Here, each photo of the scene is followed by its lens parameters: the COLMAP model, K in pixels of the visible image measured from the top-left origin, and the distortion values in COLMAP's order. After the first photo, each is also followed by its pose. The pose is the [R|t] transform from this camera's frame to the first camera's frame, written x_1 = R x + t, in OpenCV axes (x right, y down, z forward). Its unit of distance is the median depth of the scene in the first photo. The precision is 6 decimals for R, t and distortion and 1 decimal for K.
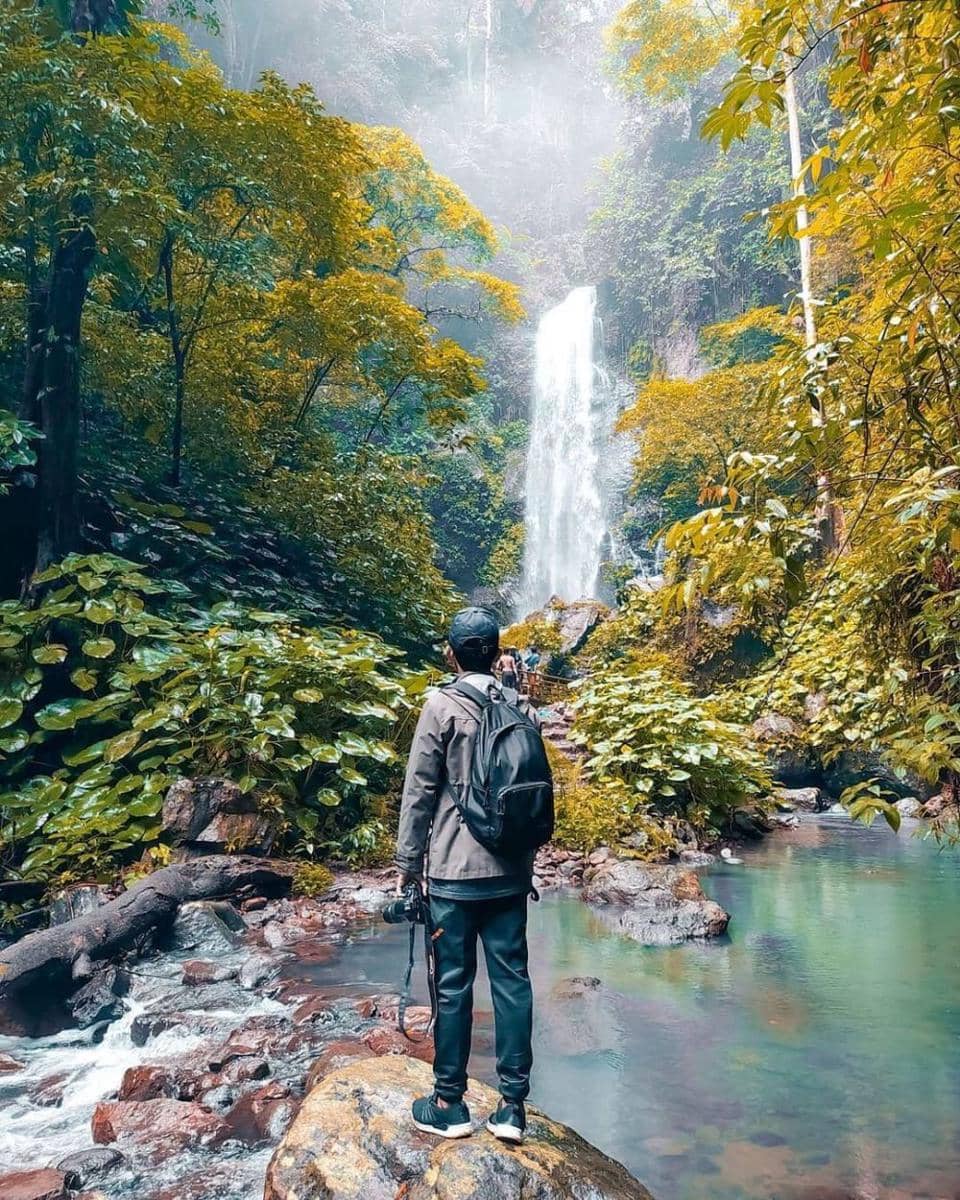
lens RADIAL K [[950.2, 0, 480.0], [0, 950.2, 600.0], [0, 0, 1]] dist [0.001727, 0.000250]
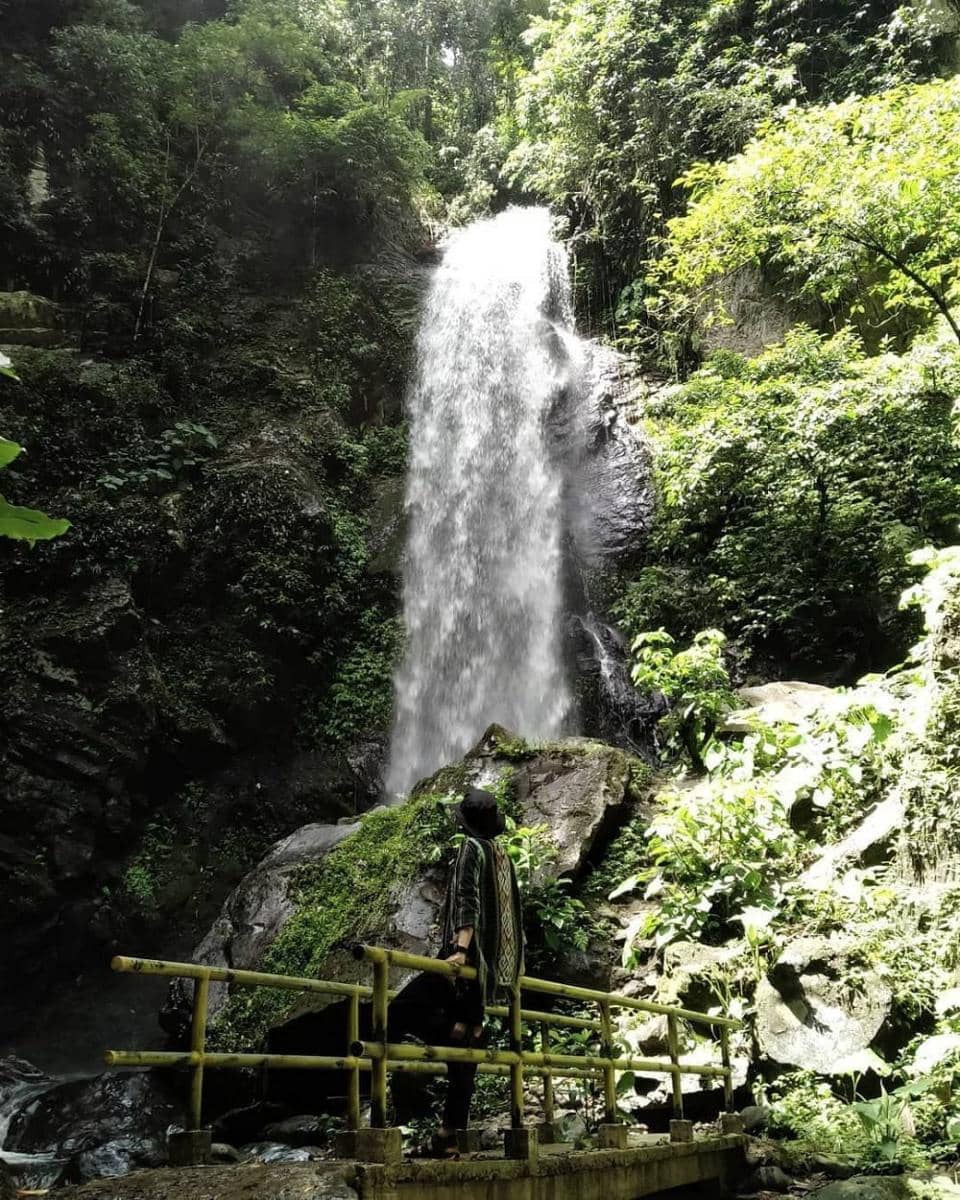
lens RADIAL K [[1055.4, 0, 464.8], [0, 1055.4, 600.6], [0, 0, 1]] dist [-0.003769, -0.019229]
pose [[0.994370, 0.030046, 0.101611, 0.021240], [-0.004519, 0.970108, -0.242633, 0.037221], [-0.105863, 0.240808, 0.964782, 0.503638]]
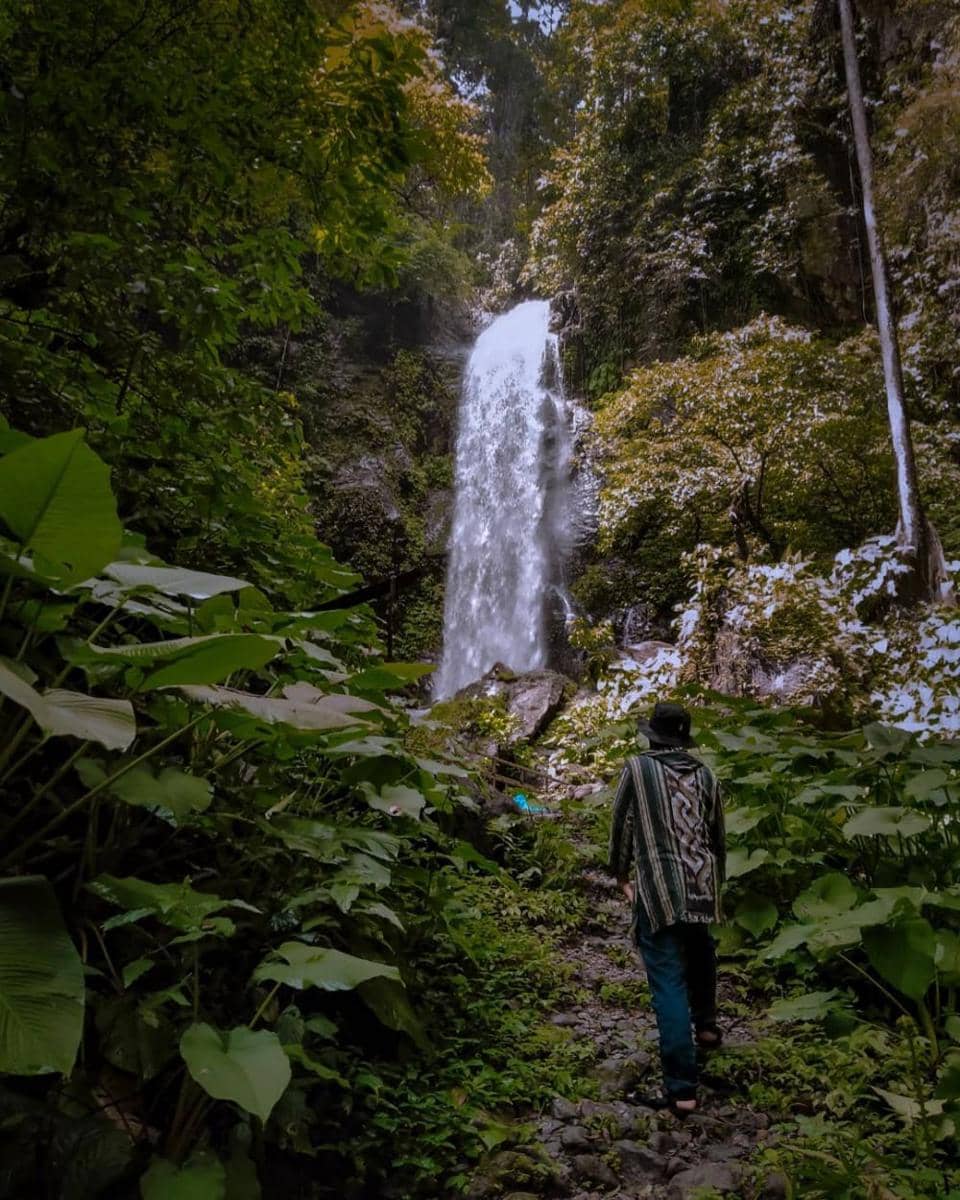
lens RADIAL K [[950.2, 0, 480.0], [0, 950.2, 600.0], [0, 0, 1]] dist [0.001727, 0.000250]
pose [[0.993918, 0.047562, 0.099324, -0.004902], [-0.032920, 0.989006, -0.144167, 0.041584], [-0.105088, 0.140021, 0.984556, 0.260031]]
